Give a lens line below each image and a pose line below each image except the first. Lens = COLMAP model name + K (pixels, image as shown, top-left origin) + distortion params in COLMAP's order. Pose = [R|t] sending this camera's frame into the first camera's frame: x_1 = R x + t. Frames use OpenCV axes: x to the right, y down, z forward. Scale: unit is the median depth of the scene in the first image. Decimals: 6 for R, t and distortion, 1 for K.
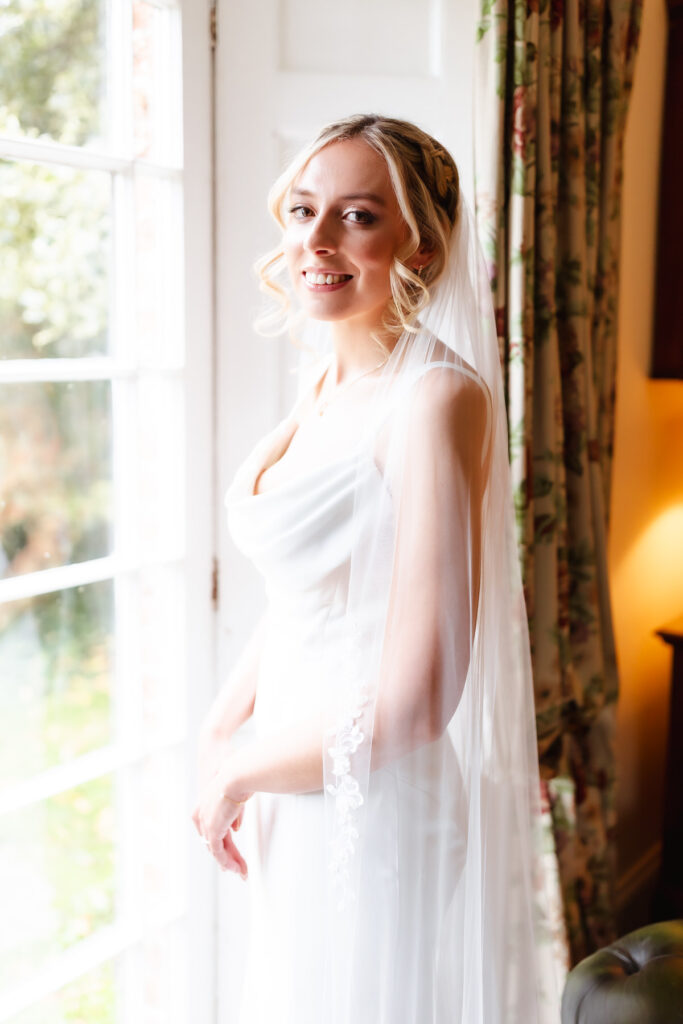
lens RADIAL K [[1053.9, 0, 341.5], [0, 1053.9, 512.0], [0, 0, 1]] dist [0.130649, -0.310833]
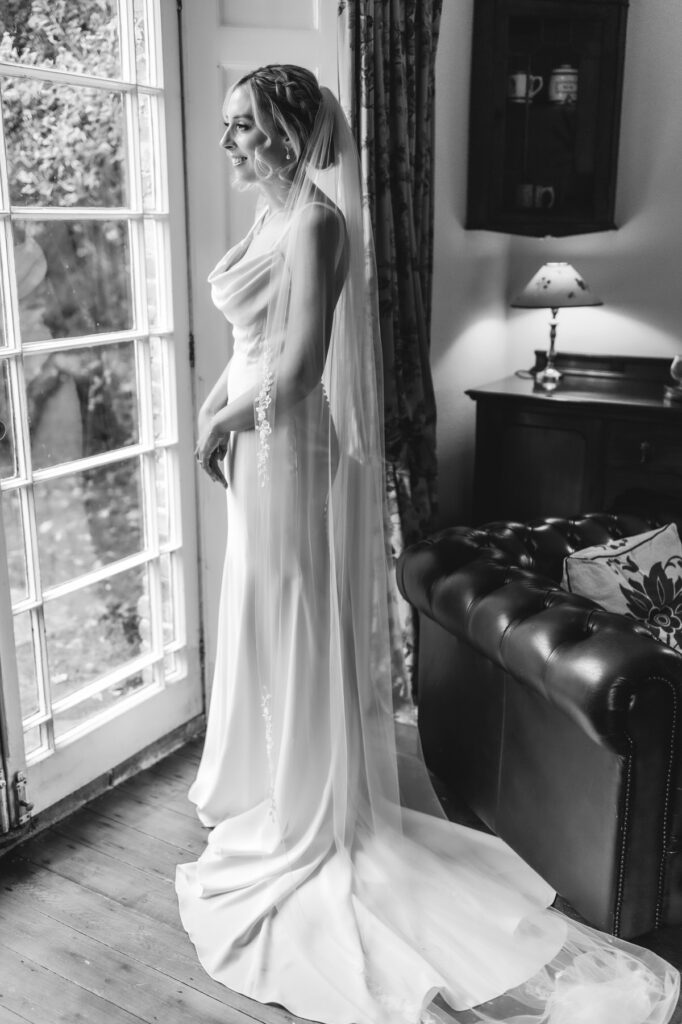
lens RADIAL K [[1043.1, 0, 341.0], [0, 1043.1, 512.0], [0, 0, 1]] dist [0.142940, -0.304093]
pose [[0.996511, -0.029167, 0.078203, -0.023359], [0.021096, 0.994550, 0.102109, 0.165640], [-0.080755, -0.100103, 0.991695, -0.707834]]
